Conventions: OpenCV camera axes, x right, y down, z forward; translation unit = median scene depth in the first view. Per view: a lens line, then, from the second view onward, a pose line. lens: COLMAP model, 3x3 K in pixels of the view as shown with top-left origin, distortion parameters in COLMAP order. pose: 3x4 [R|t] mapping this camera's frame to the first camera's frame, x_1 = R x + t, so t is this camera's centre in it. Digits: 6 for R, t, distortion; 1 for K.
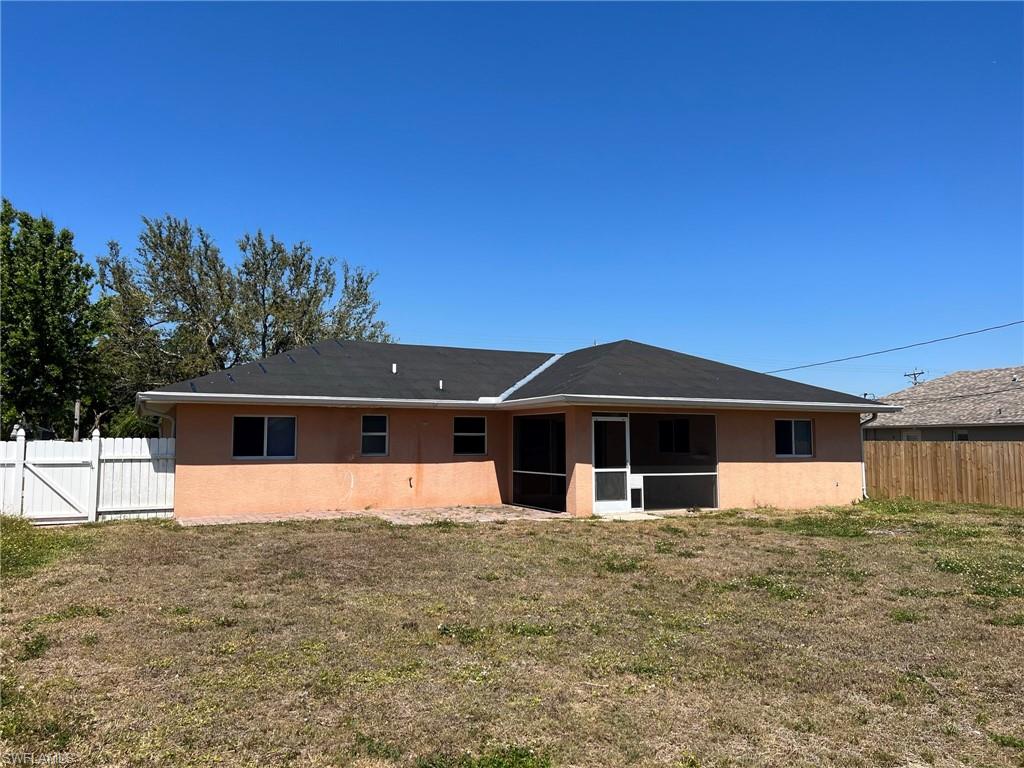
lens RADIAL K [[764.9, 0, 513.9], [0, 764.9, 383.9], [0, 0, 1]] dist [0.082852, -0.092162]
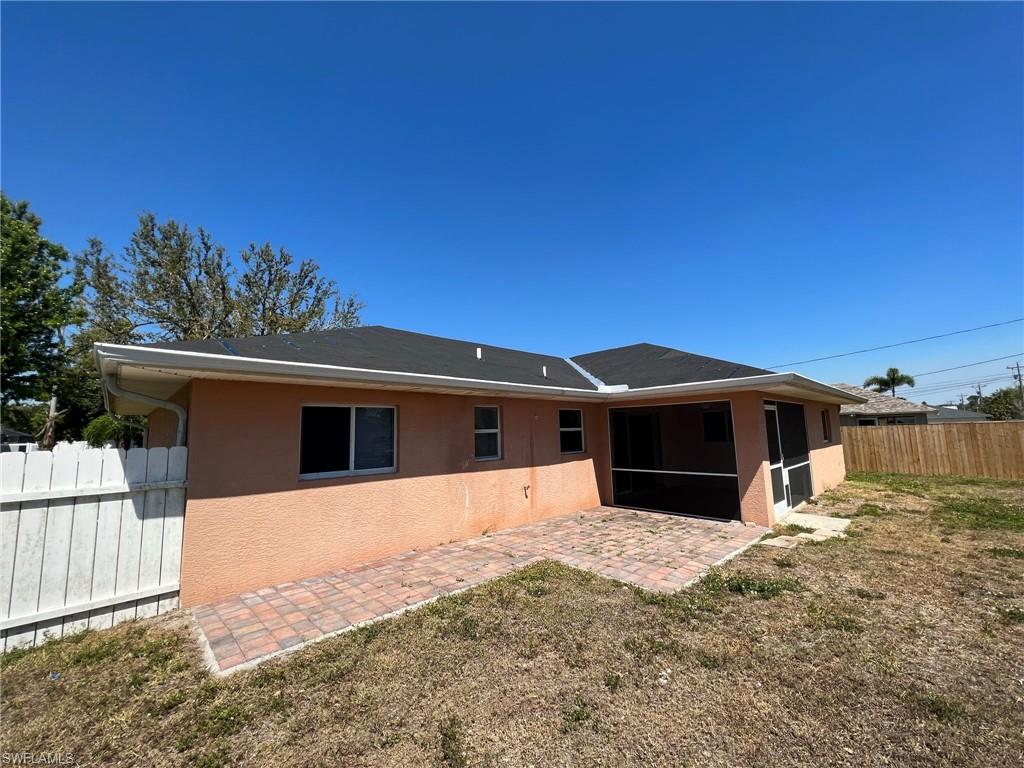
lens RADIAL K [[409.8, 0, 509.8], [0, 409.8, 383.6], [0, 0, 1]] dist [-0.000957, 0.000016]
pose [[0.954984, 0.010657, 0.296466, -0.294648], [0.003548, 0.998873, -0.047334, 0.039702], [-0.296636, 0.046255, 0.953870, 0.635325]]
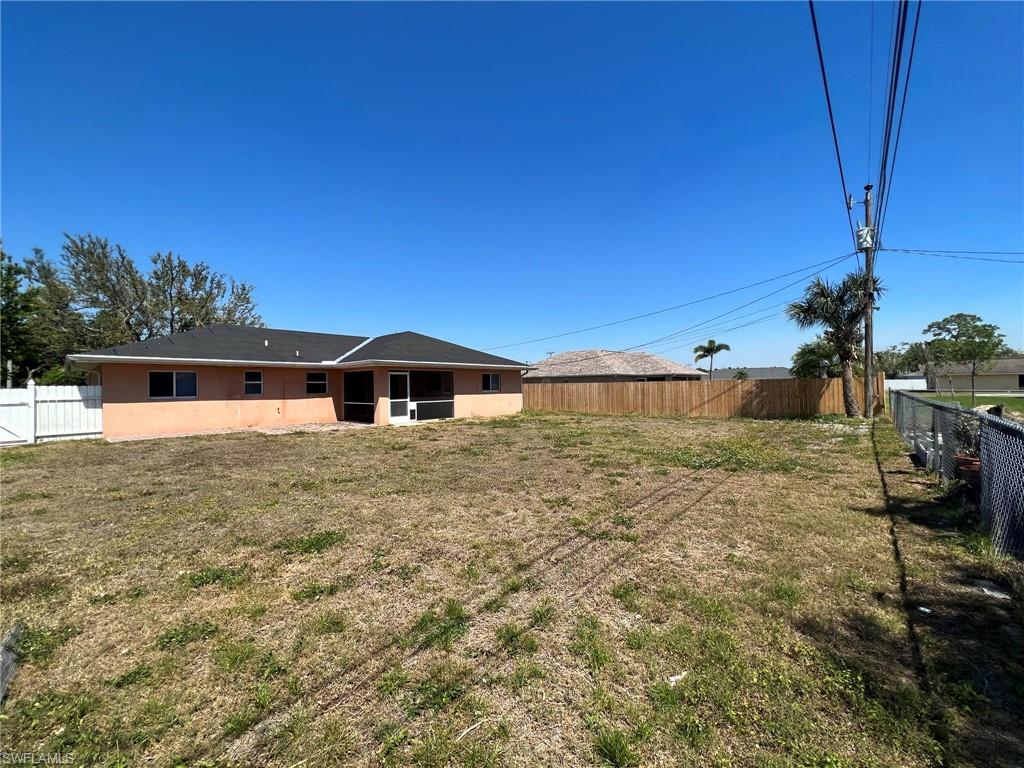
lens RADIAL K [[410.7, 0, 512.6], [0, 410.7, 380.3], [0, 0, 1]] dist [0.001729, 0.000398]
pose [[0.930422, -0.007130, 0.366421, 0.015955], [-0.014587, 0.998298, 0.056464, 0.001840], [-0.366200, -0.057880, 0.928735, -0.040969]]
